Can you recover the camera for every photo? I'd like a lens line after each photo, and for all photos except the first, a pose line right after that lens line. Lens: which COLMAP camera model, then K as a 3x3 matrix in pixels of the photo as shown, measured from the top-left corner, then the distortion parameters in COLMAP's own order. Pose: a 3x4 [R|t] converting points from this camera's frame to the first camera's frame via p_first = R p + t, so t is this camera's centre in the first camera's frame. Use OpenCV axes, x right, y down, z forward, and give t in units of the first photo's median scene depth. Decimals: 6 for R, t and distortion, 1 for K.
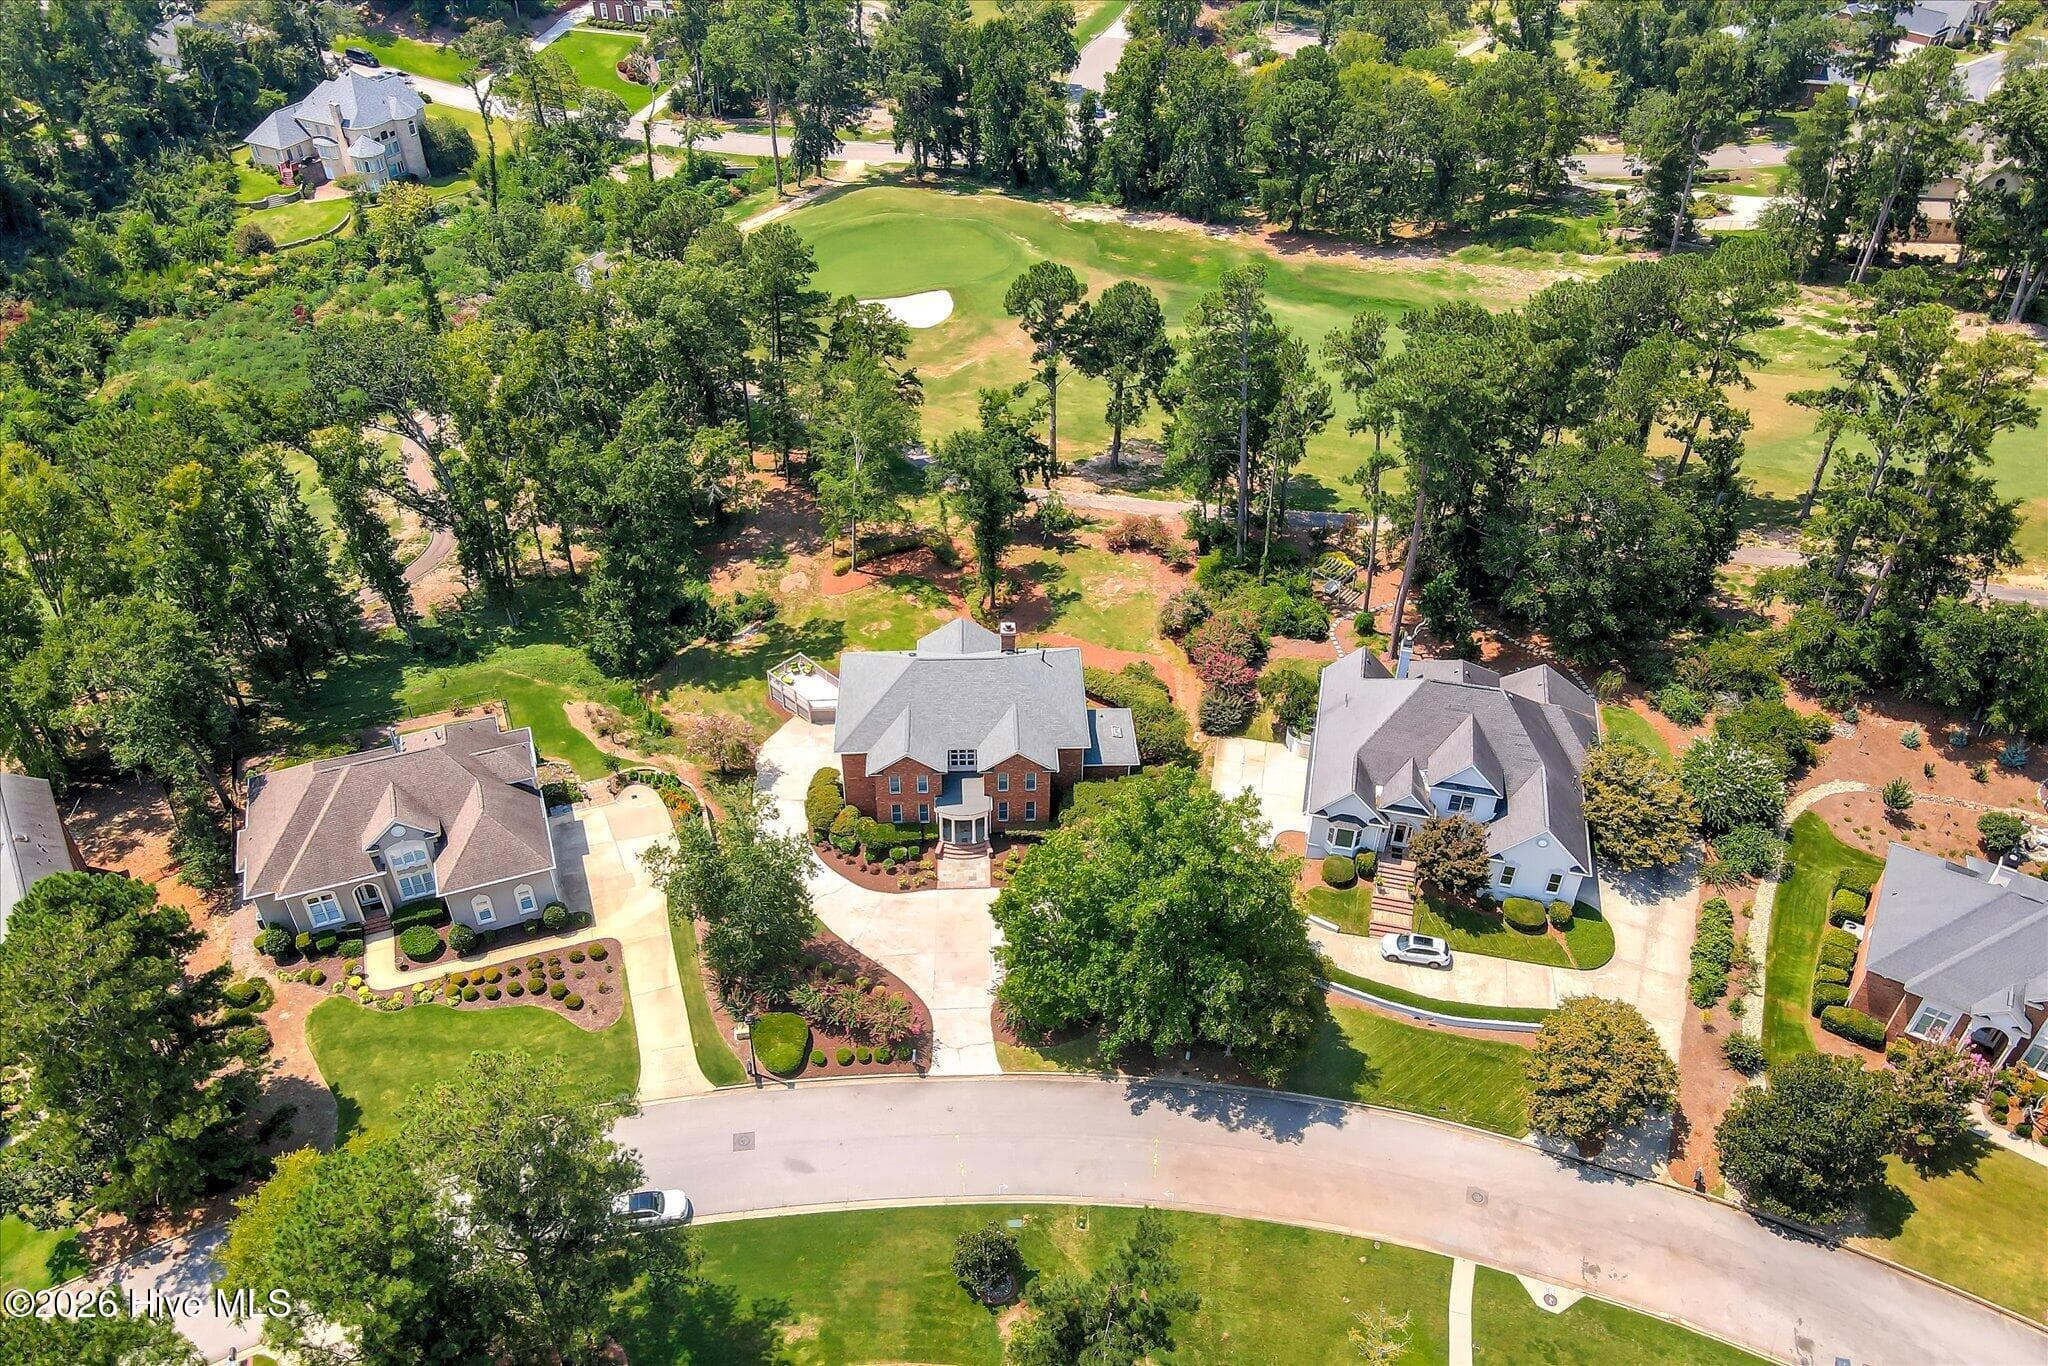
lens RADIAL K [[1486.9, 0, 1028.3], [0, 1486.9, 661.1], [0, 0, 1]] dist [0.012190, 0.010008]
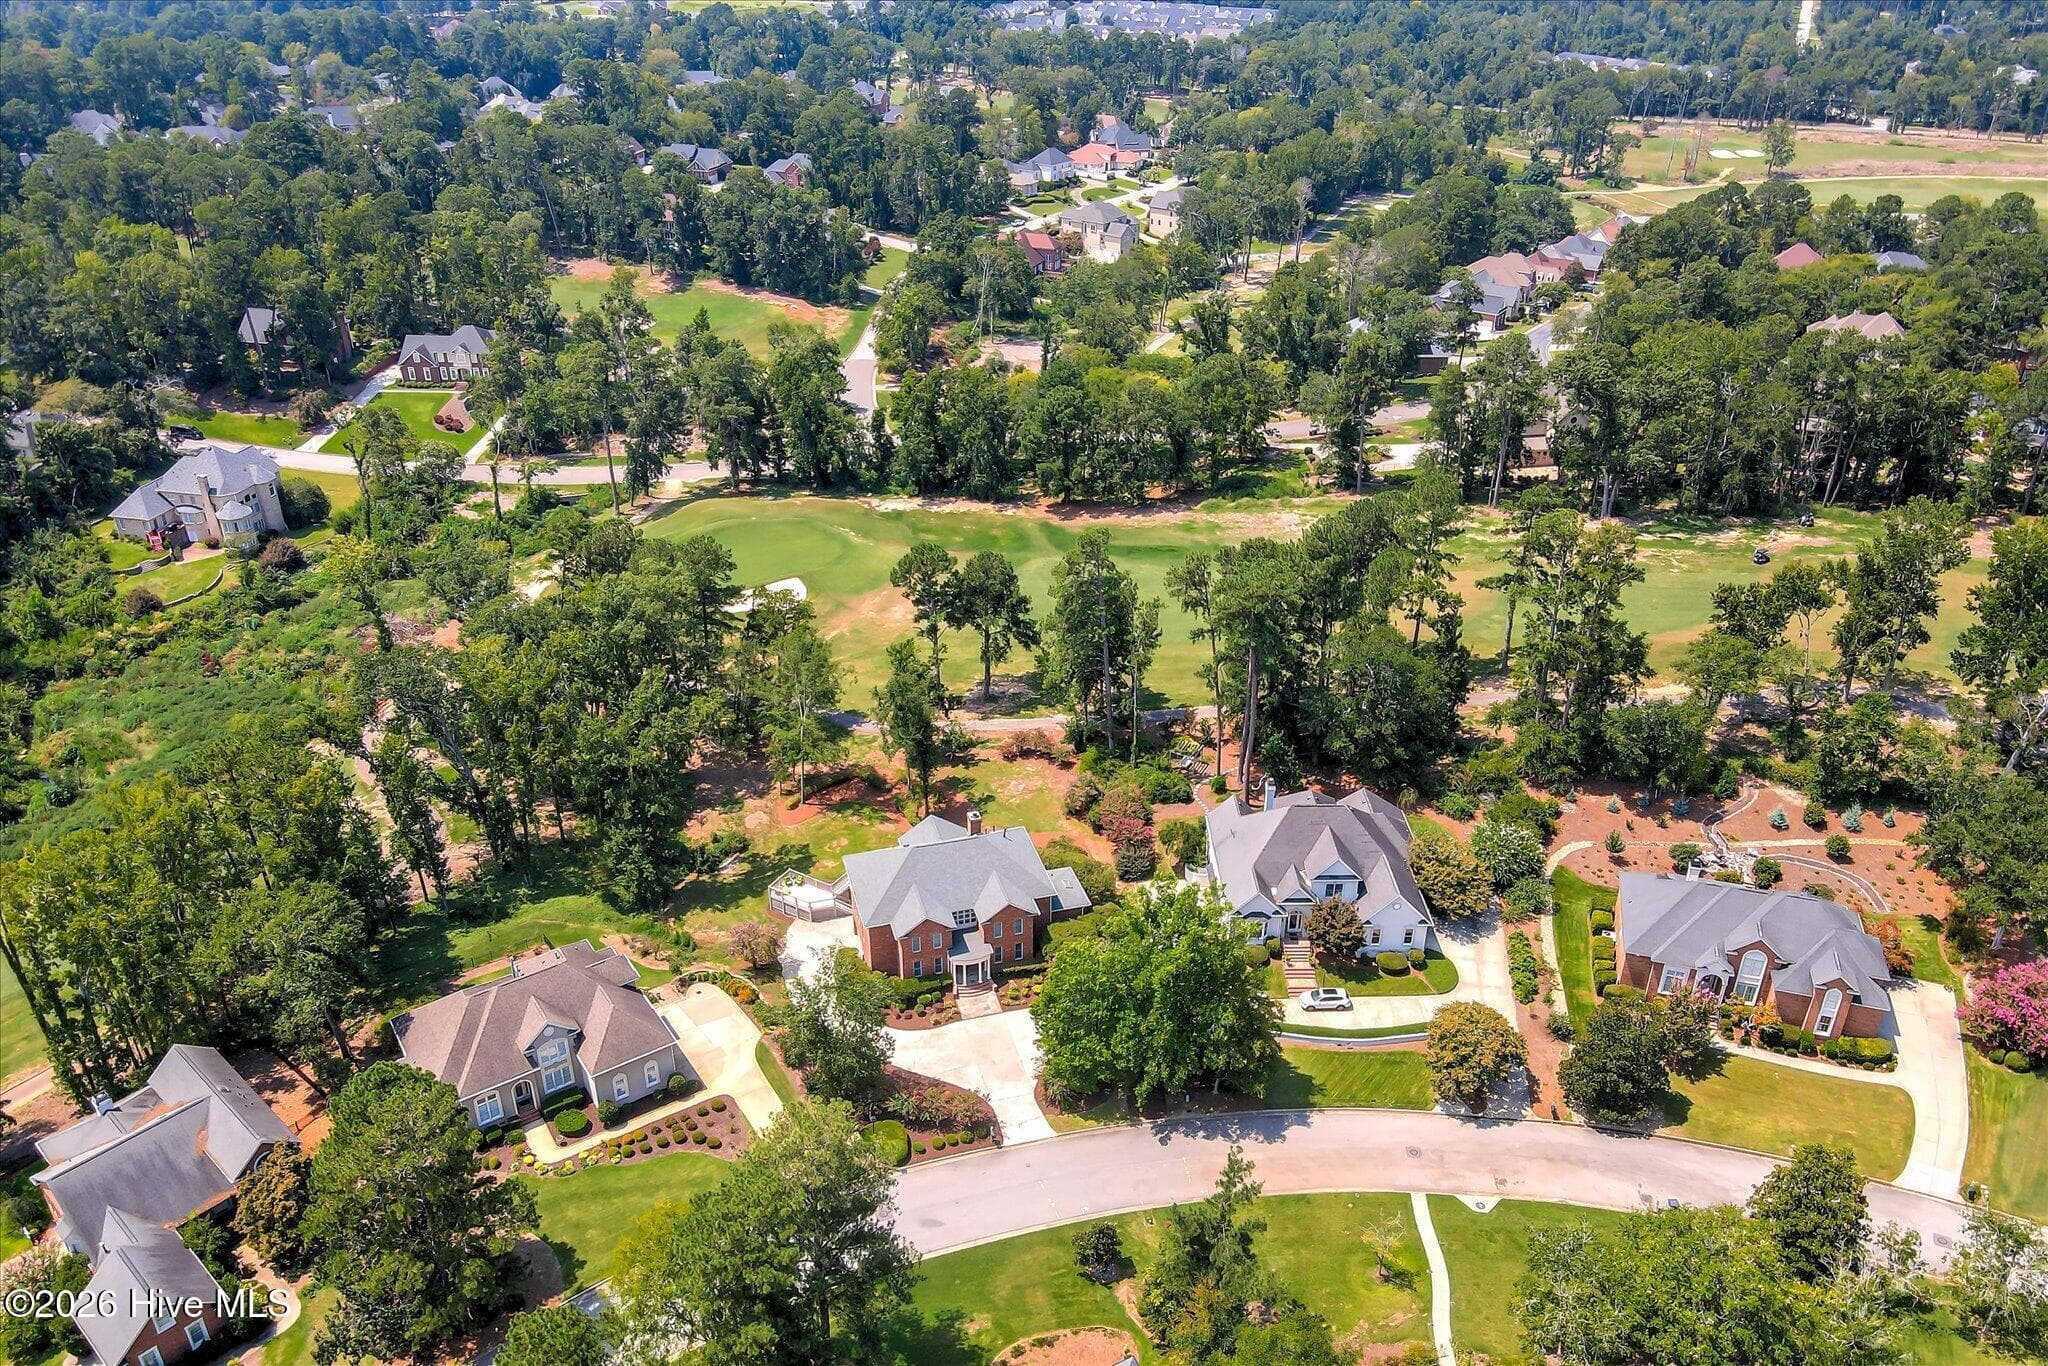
lens RADIAL K [[1492.0, 0, 1021.6], [0, 1492.0, 663.1], [0, 0, 1]] dist [-0.009675, 0.066339]
pose [[0.972880, -0.117021, 0.199526, -0.201730], [0.150893, 0.974851, -0.164003, 0.062692], [-0.175316, 0.189662, 0.966071, -0.266022]]
